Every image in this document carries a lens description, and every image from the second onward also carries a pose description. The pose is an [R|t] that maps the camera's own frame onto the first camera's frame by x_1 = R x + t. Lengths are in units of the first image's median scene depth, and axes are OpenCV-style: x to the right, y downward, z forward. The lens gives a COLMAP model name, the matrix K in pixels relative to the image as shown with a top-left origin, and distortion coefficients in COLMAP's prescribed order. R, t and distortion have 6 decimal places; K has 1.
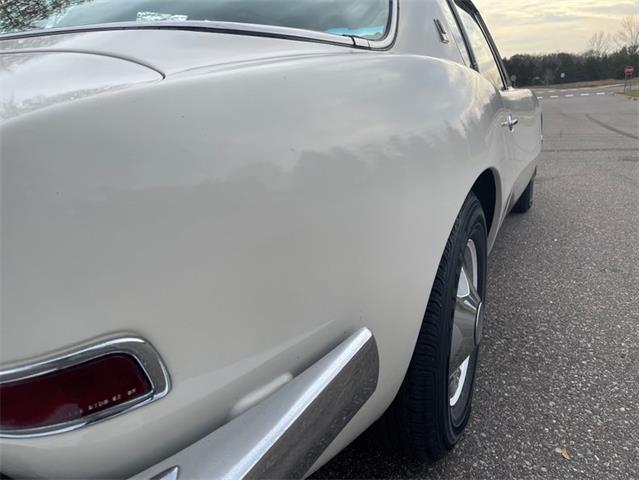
lens RADIAL K [[486.5, 0, 321.7], [0, 486.5, 234.0], [0, 0, 1]] dist [0.089196, -0.128541]
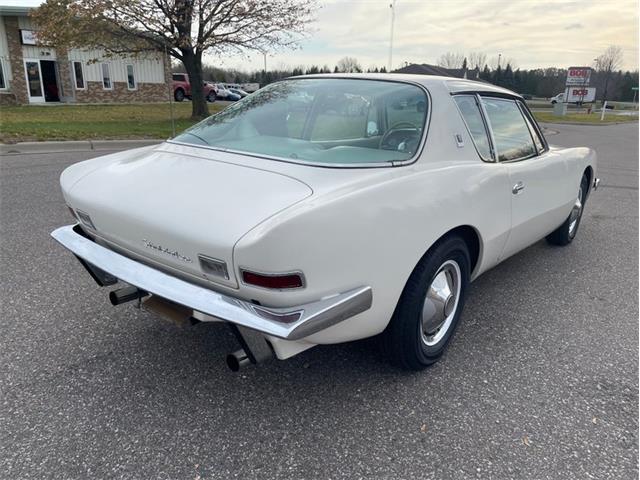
lens RADIAL K [[485.8, 0, 320.0], [0, 485.8, 240.0], [0, 0, 1]] dist [0.089813, -0.130093]
pose [[0.972606, 0.140375, -0.185291, 0.117642], [-0.135400, 0.990011, 0.039298, -0.055747], [0.188956, -0.013133, 0.981898, -0.719976]]
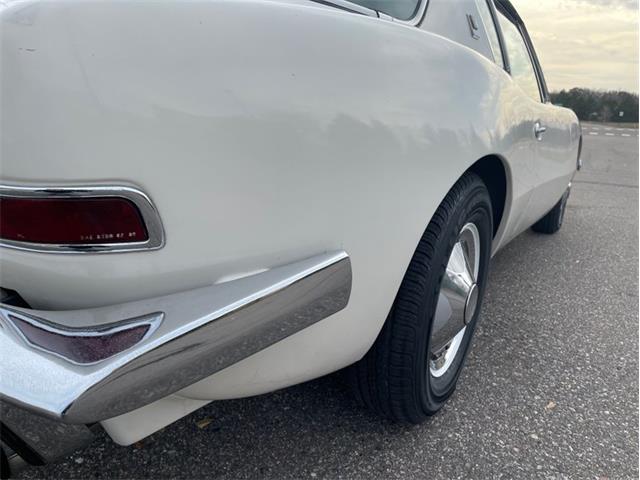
lens RADIAL K [[485.8, 0, 320.0], [0, 485.8, 240.0], [0, 0, 1]] dist [0.089813, -0.130093]
pose [[0.989784, 0.125016, -0.068543, 0.043578], [-0.125495, 0.992091, -0.002713, 0.070996], [0.067662, 0.011287, 0.997644, -0.053079]]
